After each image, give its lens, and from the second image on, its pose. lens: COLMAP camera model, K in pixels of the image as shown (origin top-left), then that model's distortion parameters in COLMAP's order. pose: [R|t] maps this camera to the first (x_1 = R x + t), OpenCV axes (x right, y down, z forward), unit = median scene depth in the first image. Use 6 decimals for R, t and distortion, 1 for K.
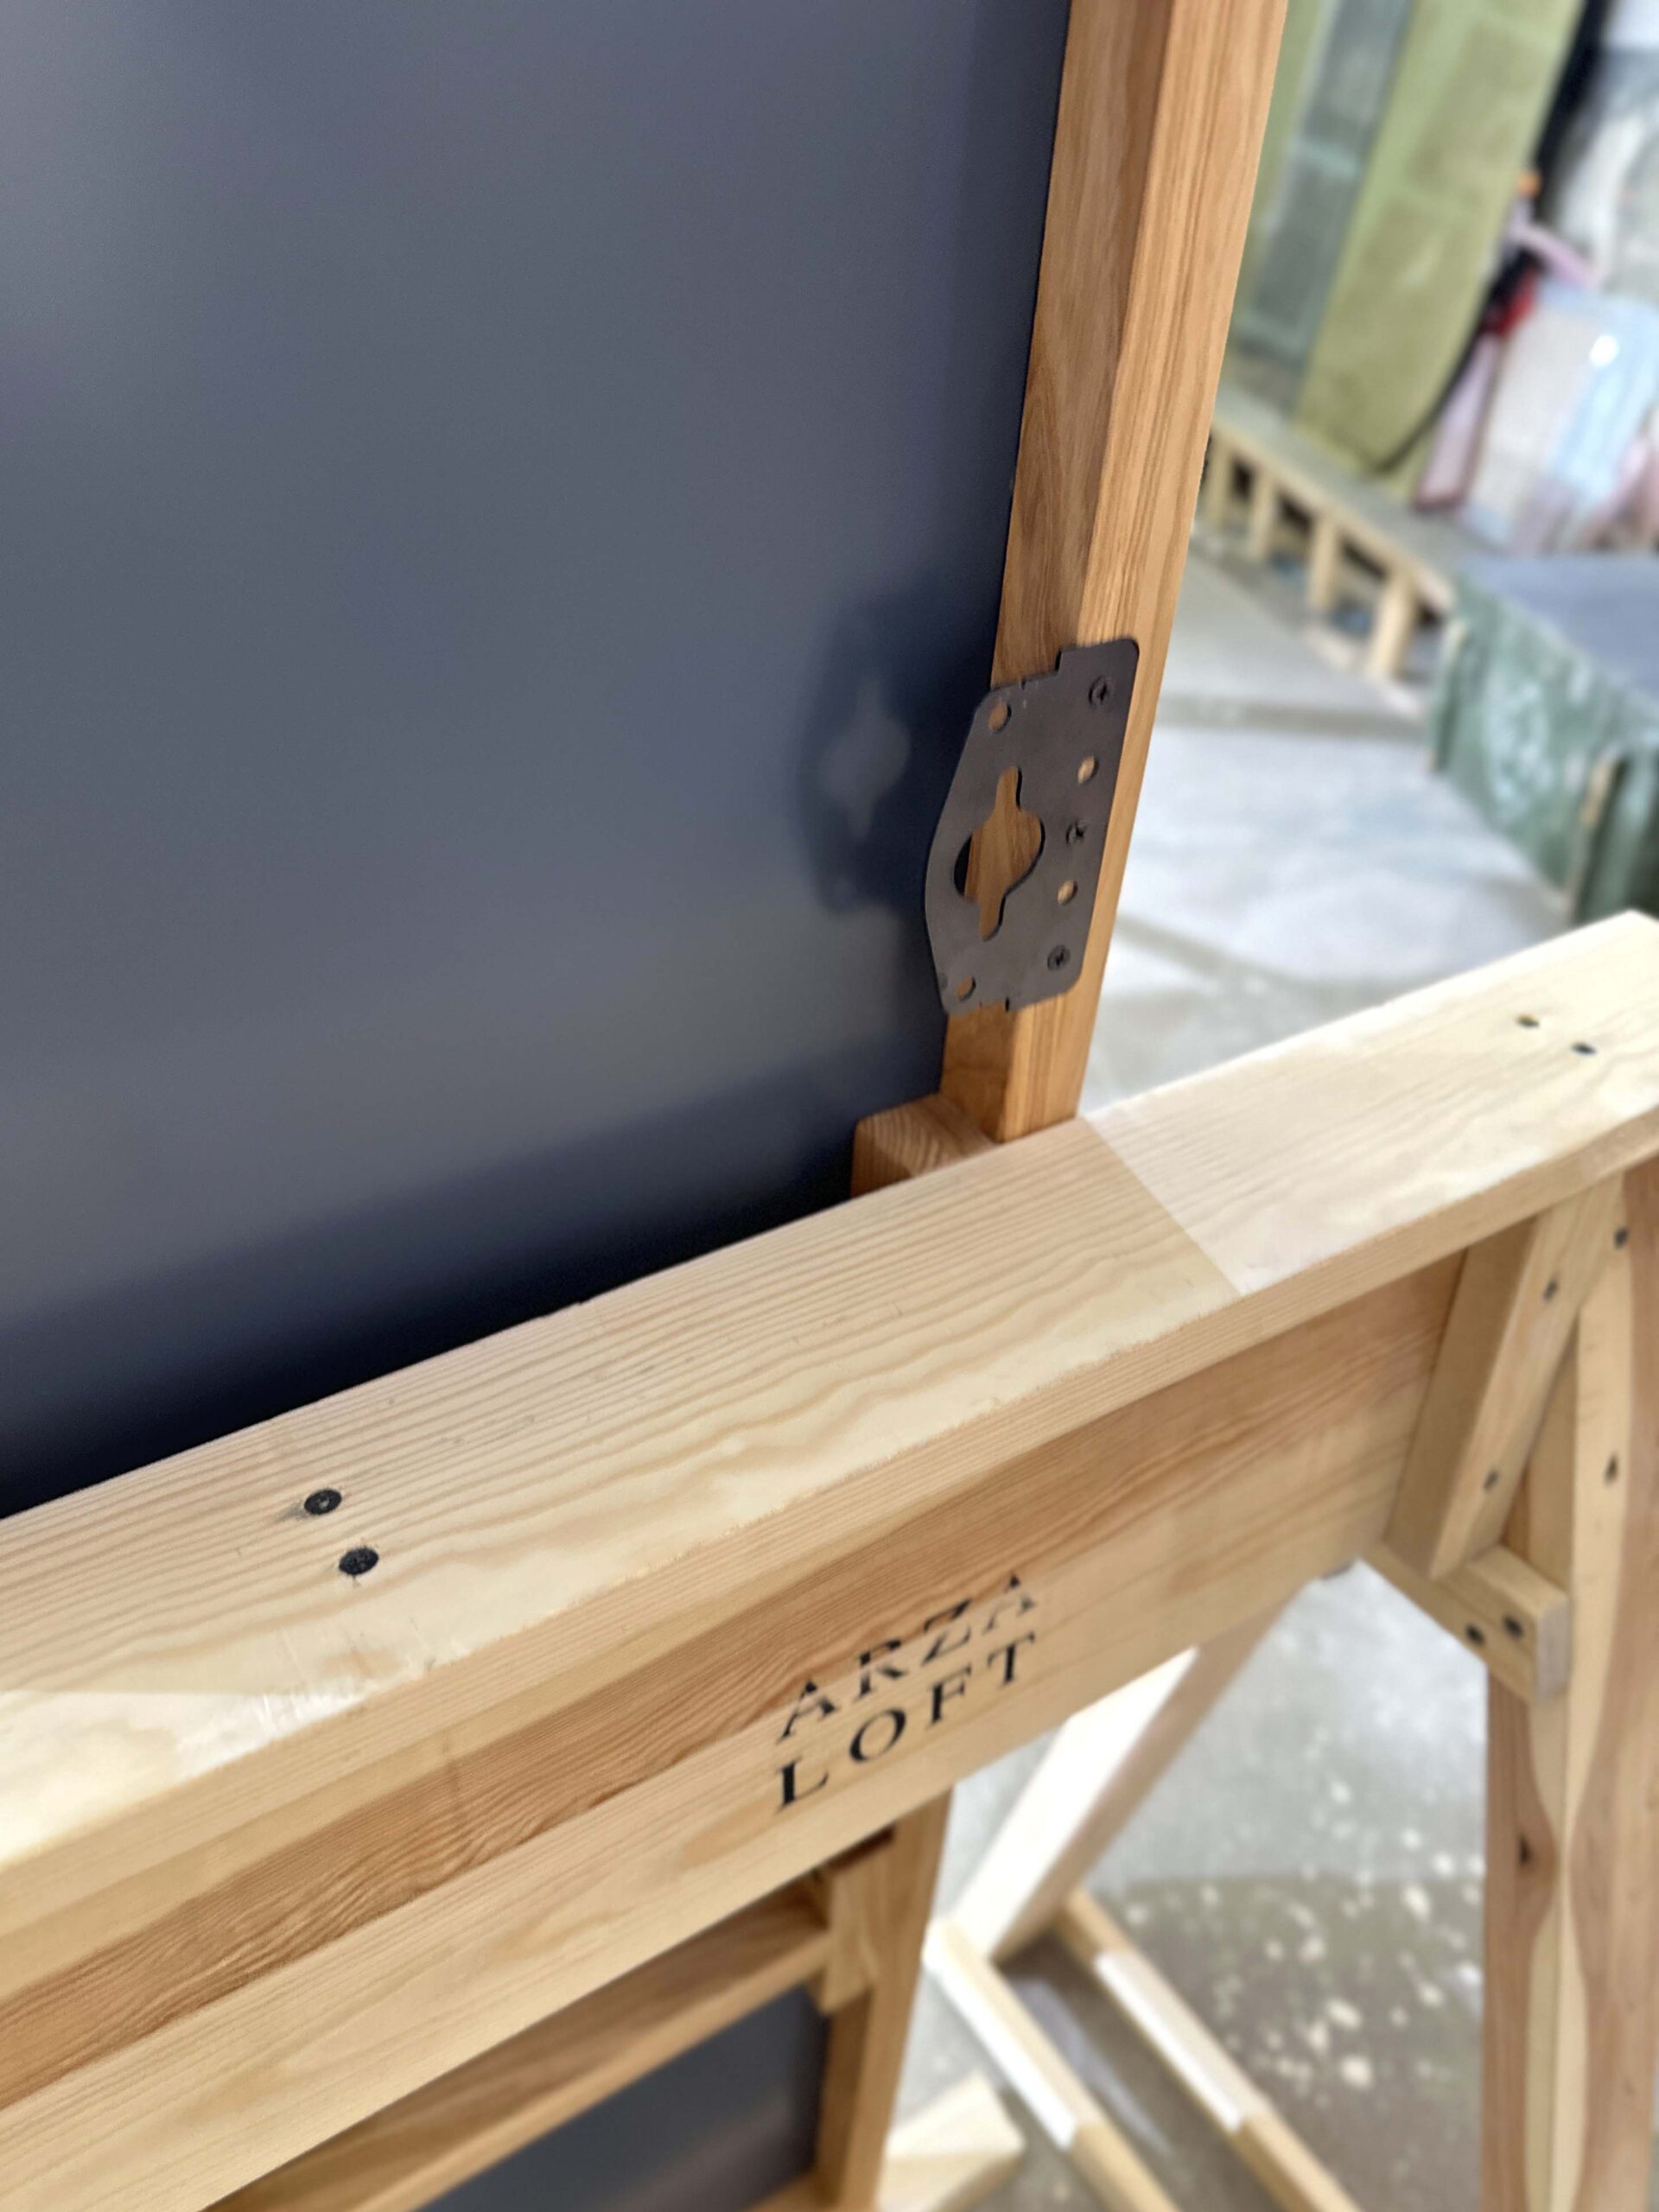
lens RADIAL K [[1602.1, 0, 755.0], [0, 1602.1, 1210.2], [0, 0, 1]] dist [0.188302, -0.348372]
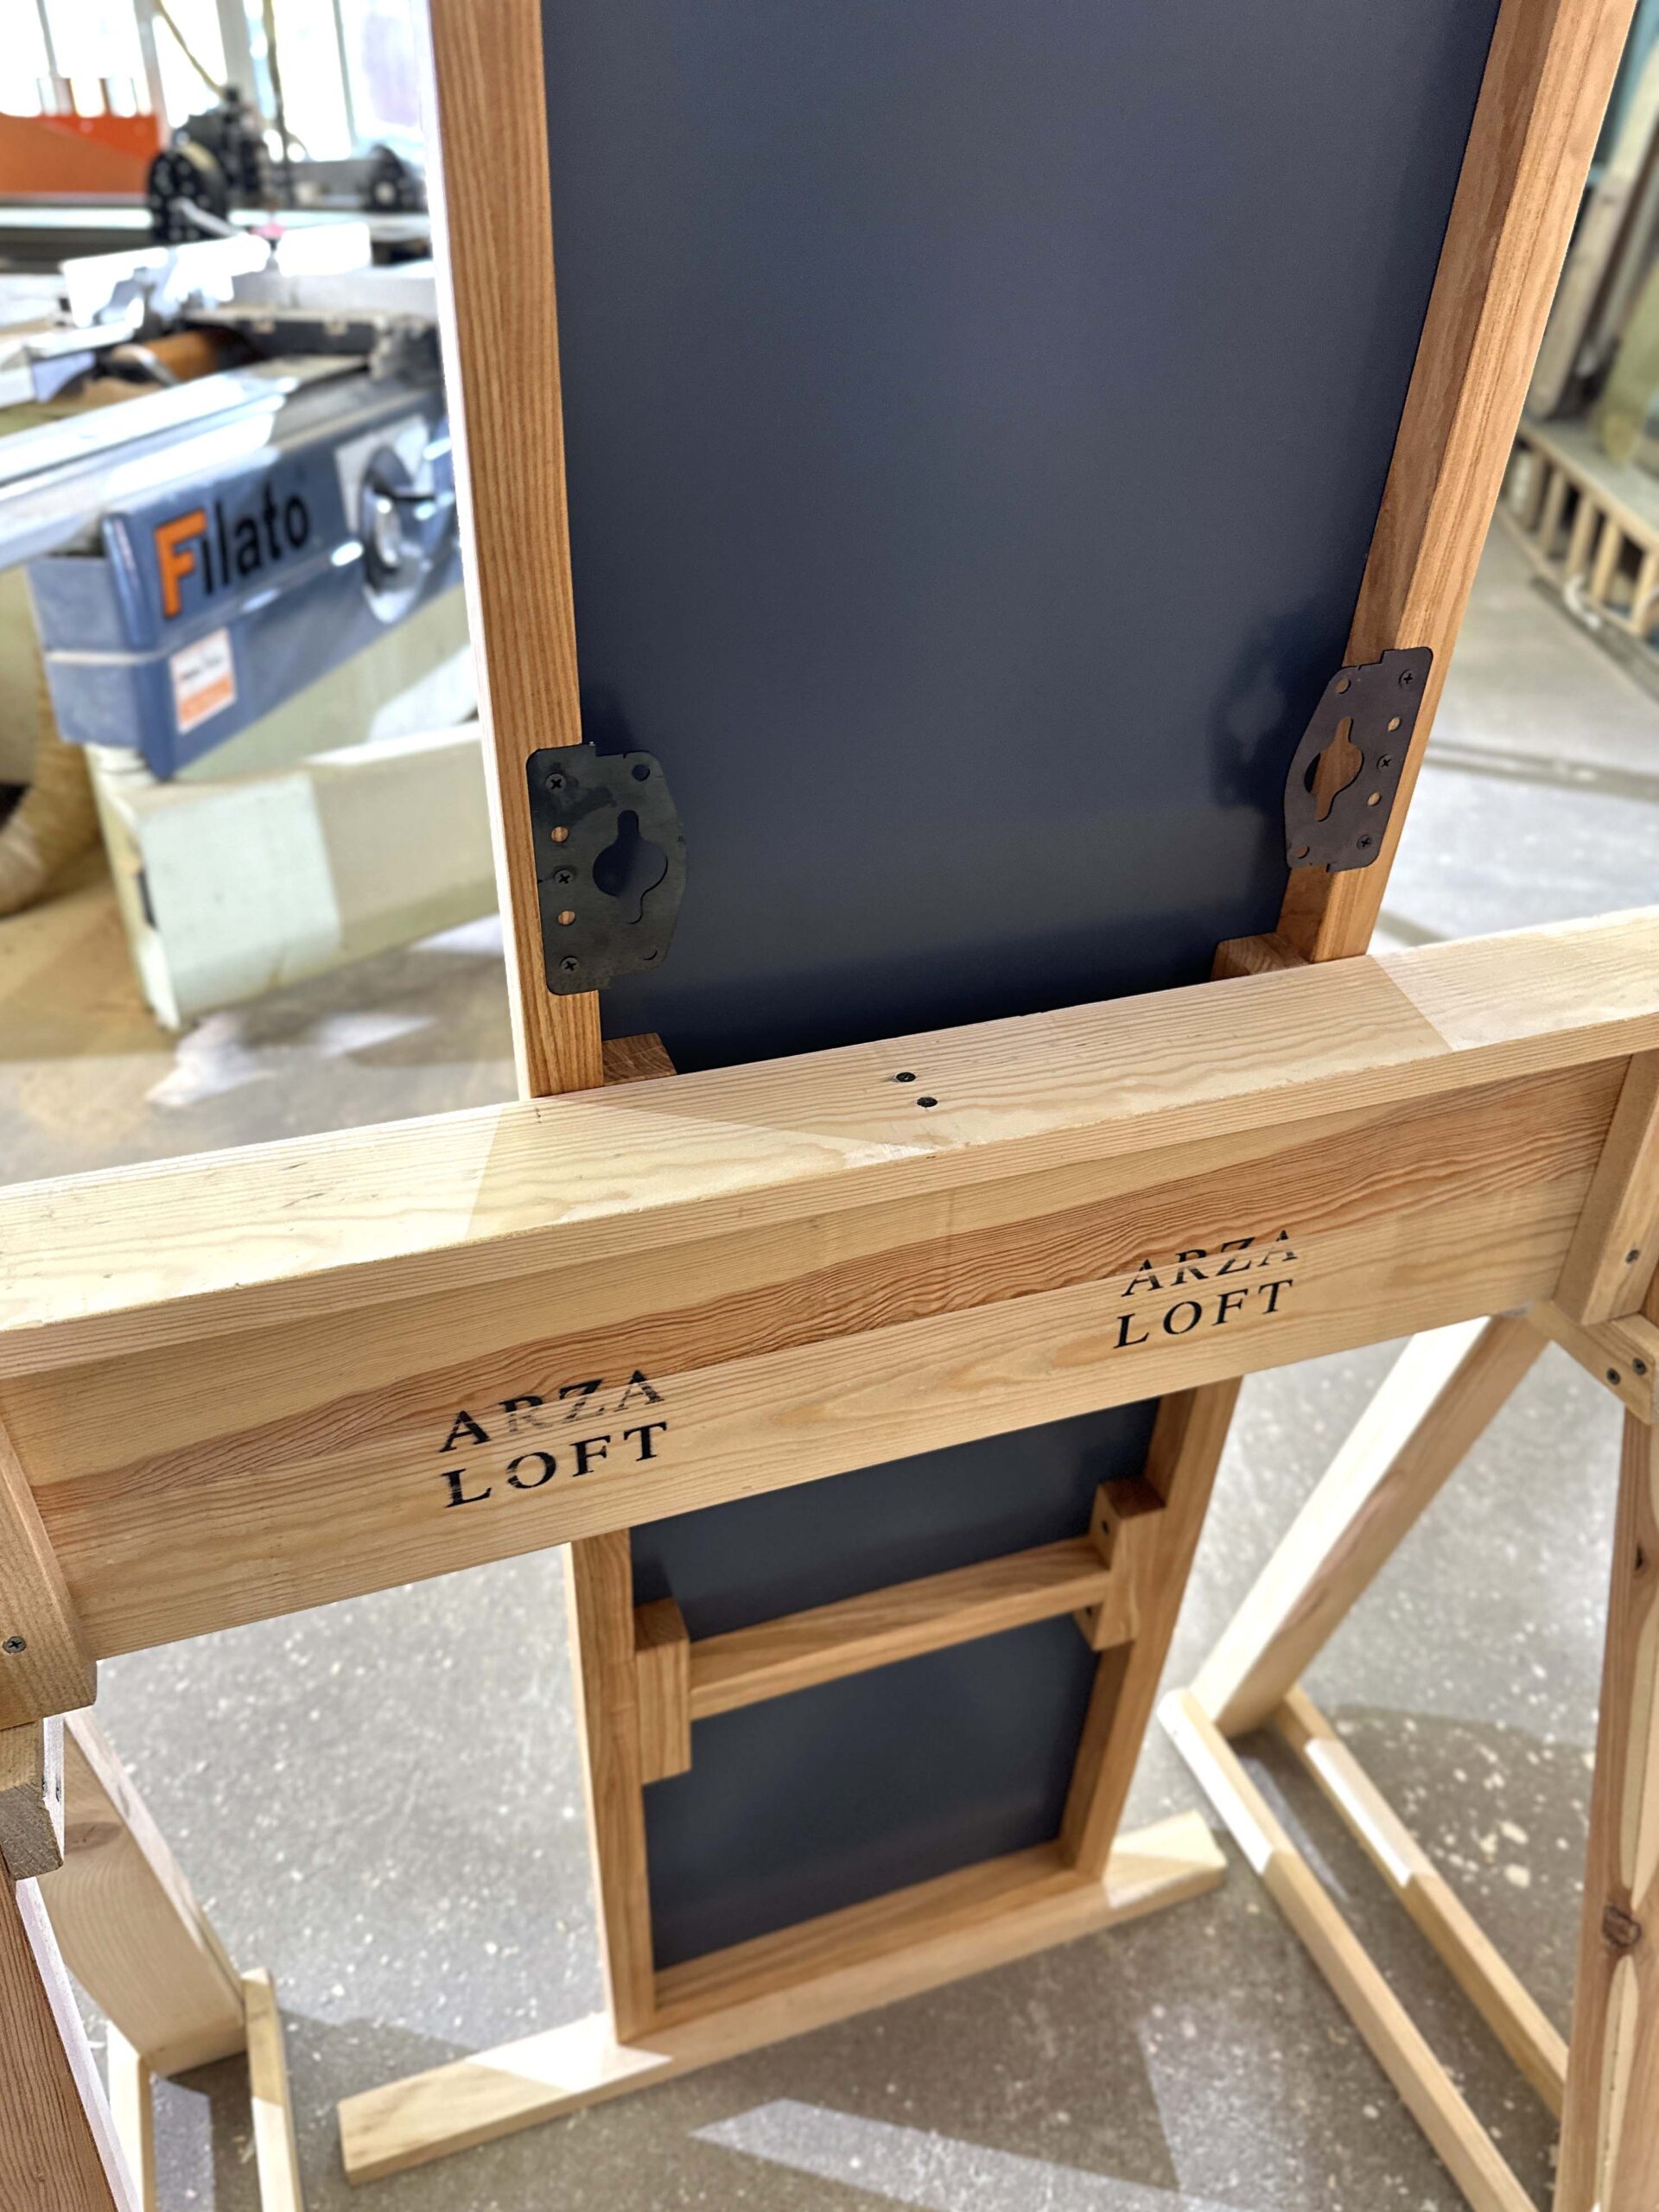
lens RADIAL K [[1574.5, 0, 785.2], [0, 1574.5, 1169.5], [0, 0, 1]] dist [0.125080, -0.227521]
pose [[0.977927, 0.127544, -0.165505, -0.068957], [-0.132502, 0.990996, -0.019226, 0.265782], [0.161563, 0.040731, 0.986022, -0.626246]]
